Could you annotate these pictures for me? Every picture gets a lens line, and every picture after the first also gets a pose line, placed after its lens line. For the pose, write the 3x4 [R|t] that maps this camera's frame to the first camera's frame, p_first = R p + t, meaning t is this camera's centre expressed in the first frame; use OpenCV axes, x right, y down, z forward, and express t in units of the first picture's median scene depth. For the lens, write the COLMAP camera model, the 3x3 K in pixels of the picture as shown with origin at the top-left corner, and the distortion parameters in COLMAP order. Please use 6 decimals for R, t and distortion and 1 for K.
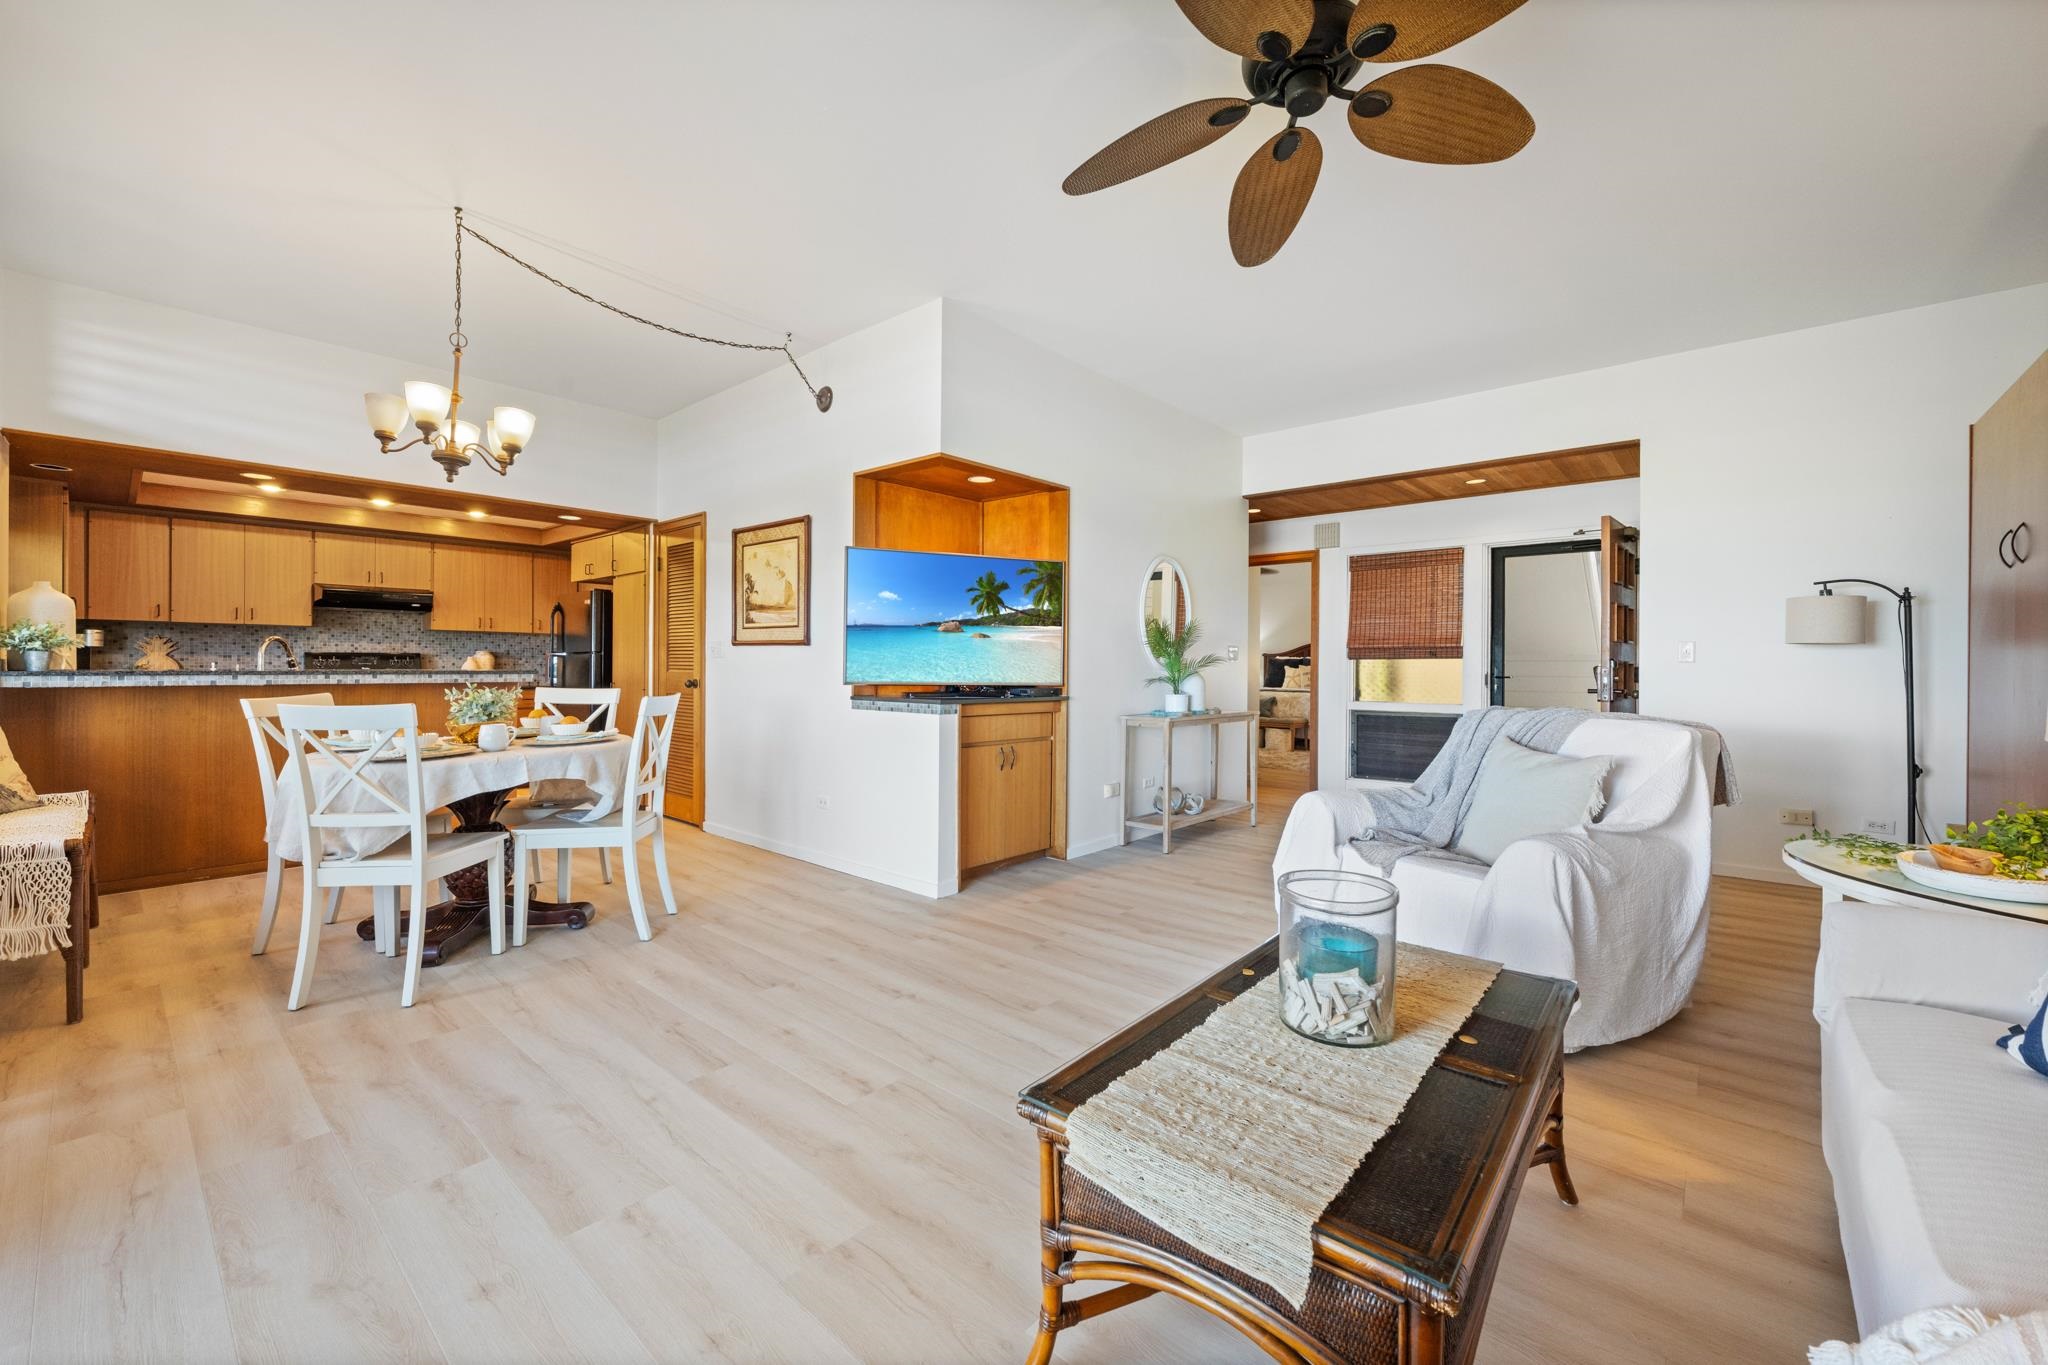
lens RADIAL K [[815.4, 0, 1020.1], [0, 815.4, 668.4], [0, 0, 1]] dist [0.000671, 0.000257]
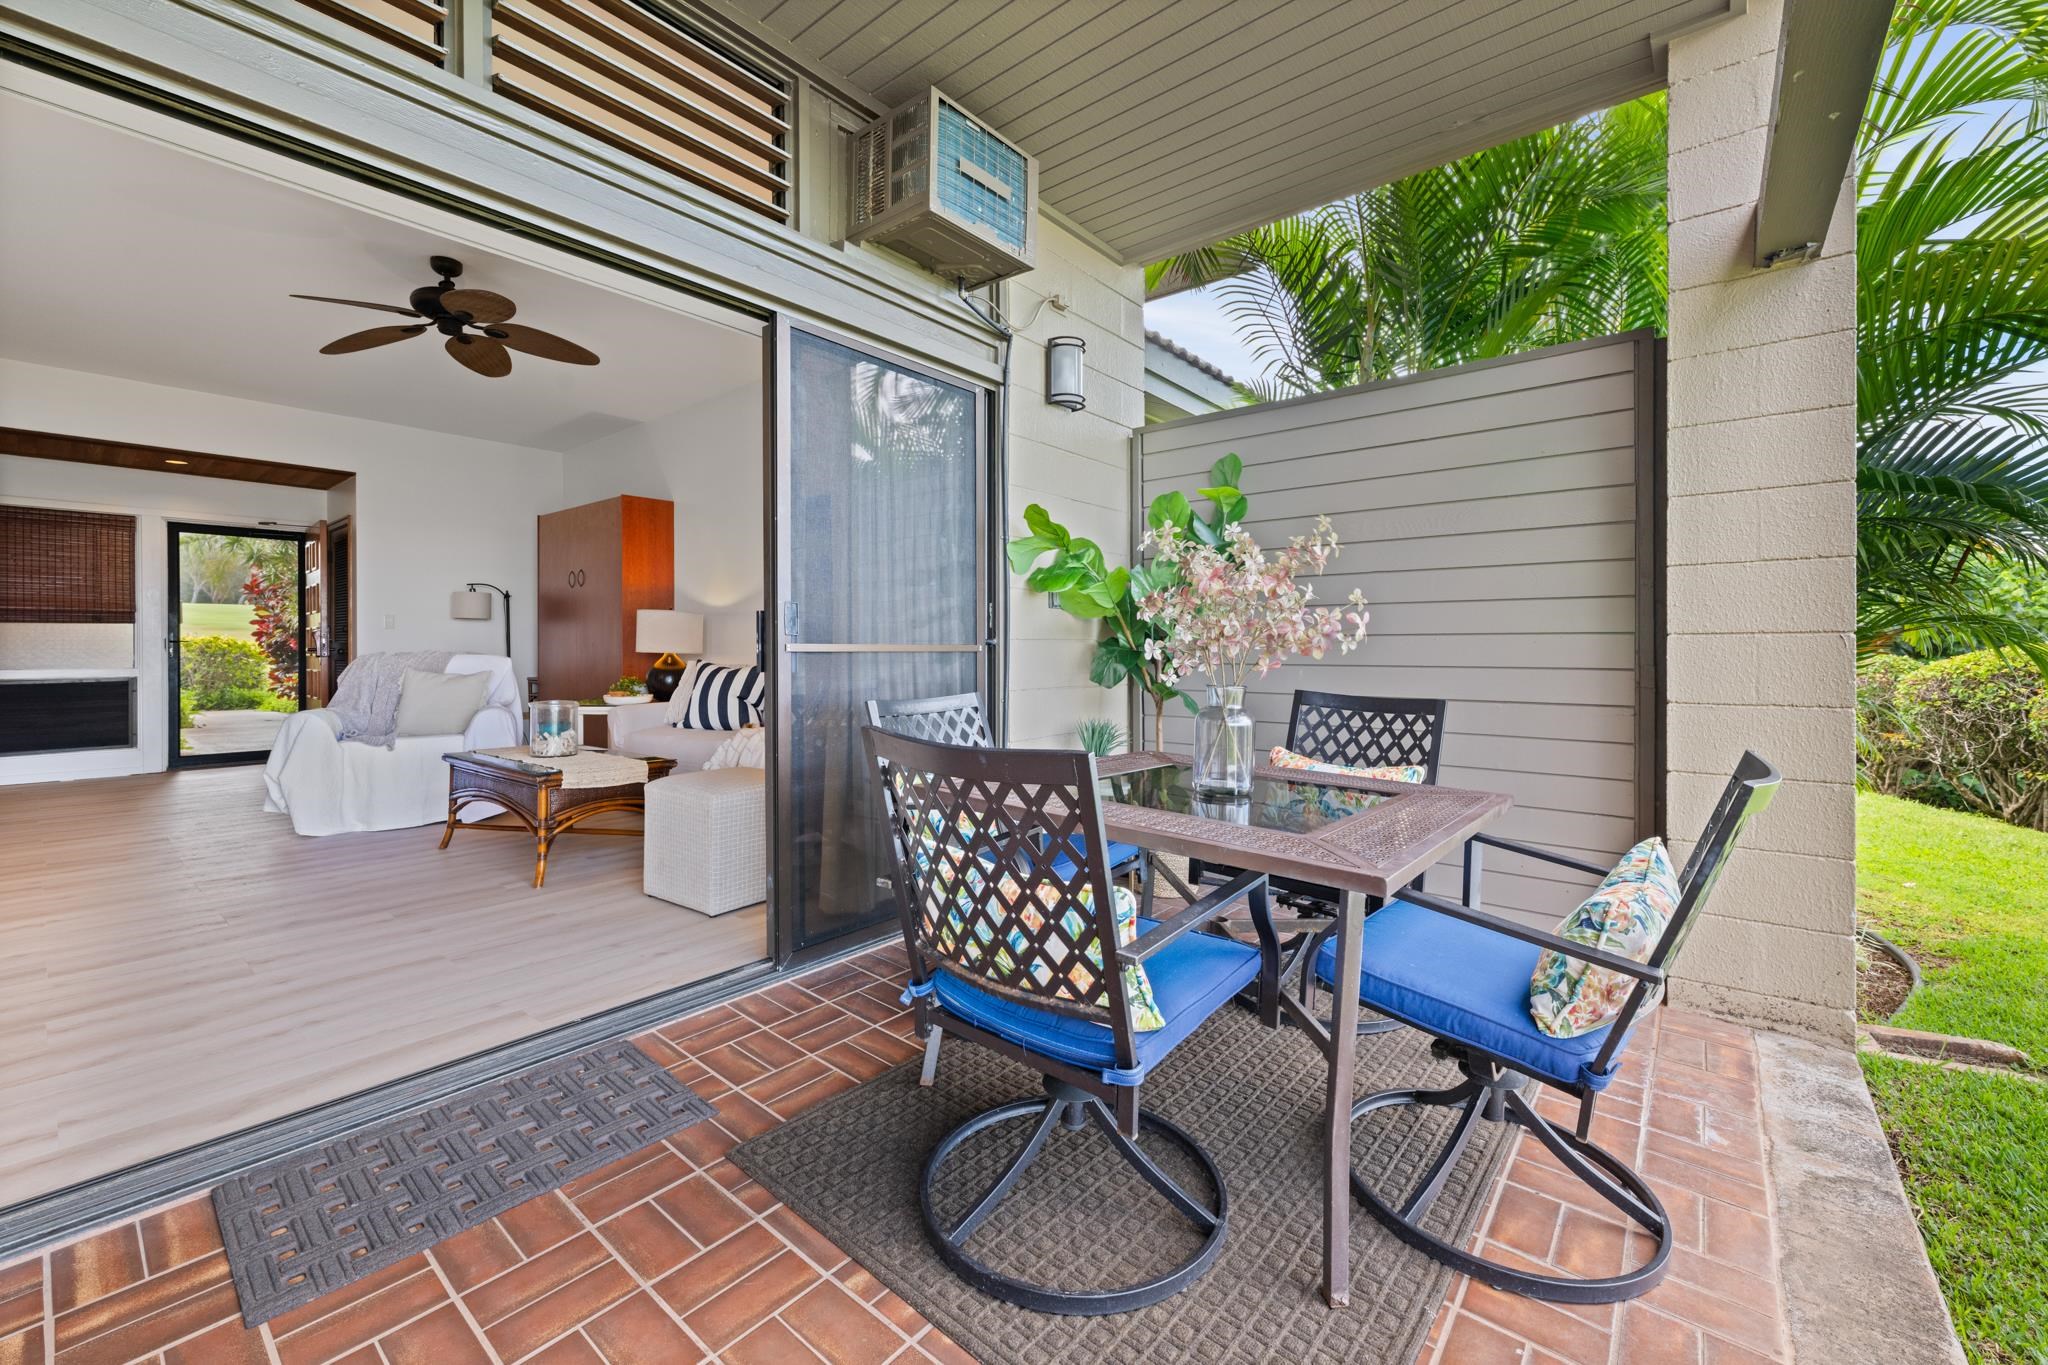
lens RADIAL K [[823.1, 0, 1044.7], [0, 823.1, 653.9], [0, 0, 1]] dist [0.000575, 0.000012]
pose [[-0.043011, -0.014015, 0.998976, -0.760193], [0.005150, 0.999885, 0.014250, 0.024108], [-0.999061, 0.005757, -0.042934, -0.154896]]
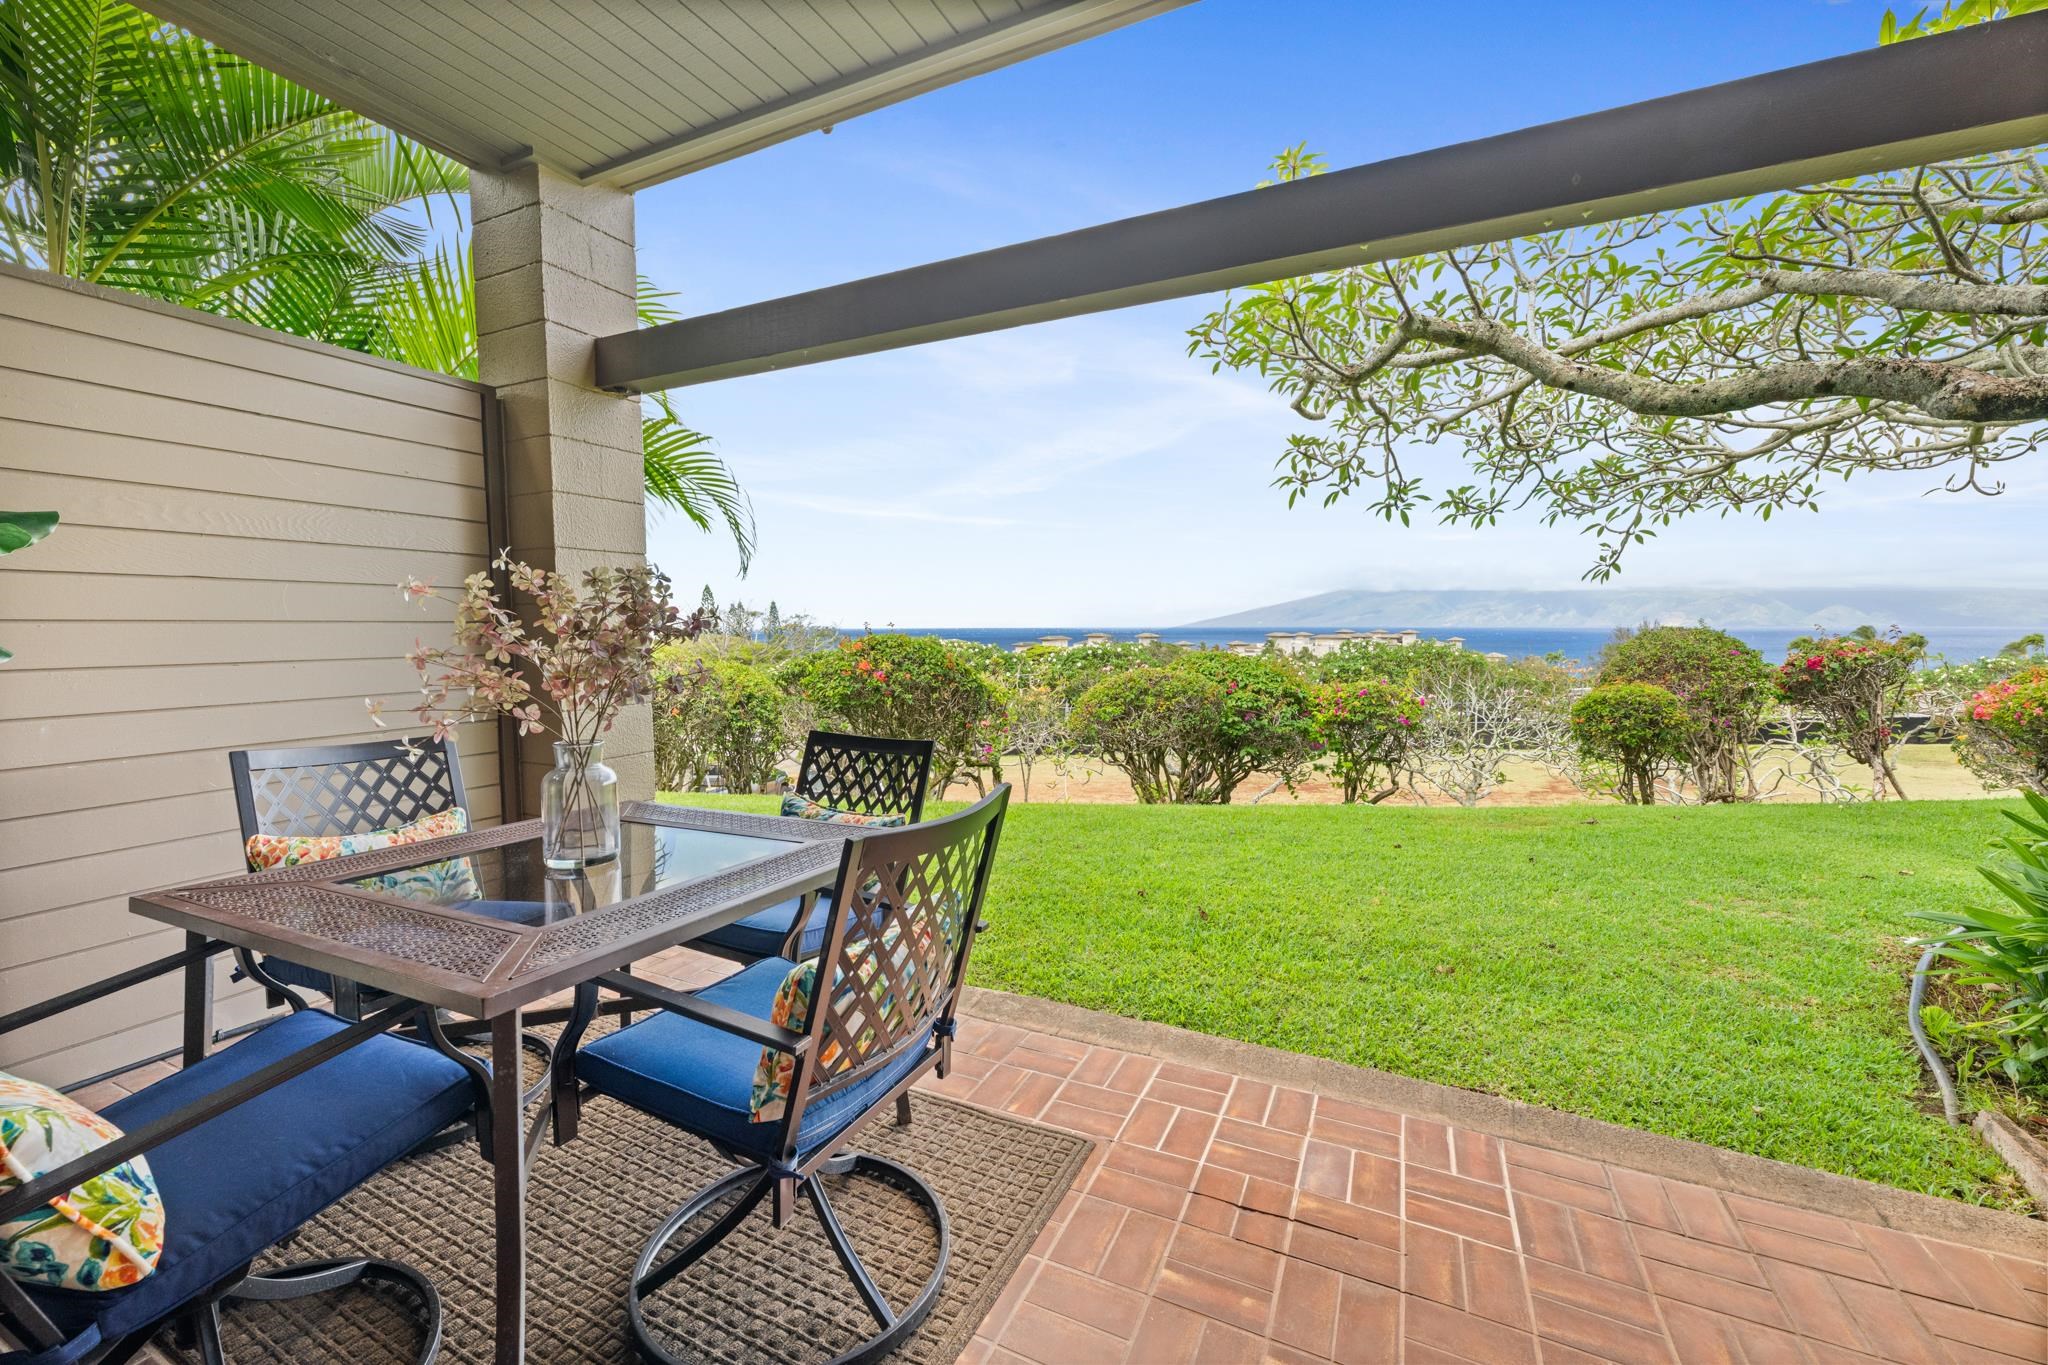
lens RADIAL K [[815.4, 0, 1020.1], [0, 815.4, 668.4], [0, 0, 1]] dist [0.000671, 0.000257]
pose [[-0.962665, 0.011796, -0.270440, -0.414923], [-0.003363, 0.998452, 0.055520, -0.006058], [0.270676, 0.054356, -0.961135, 0.153948]]
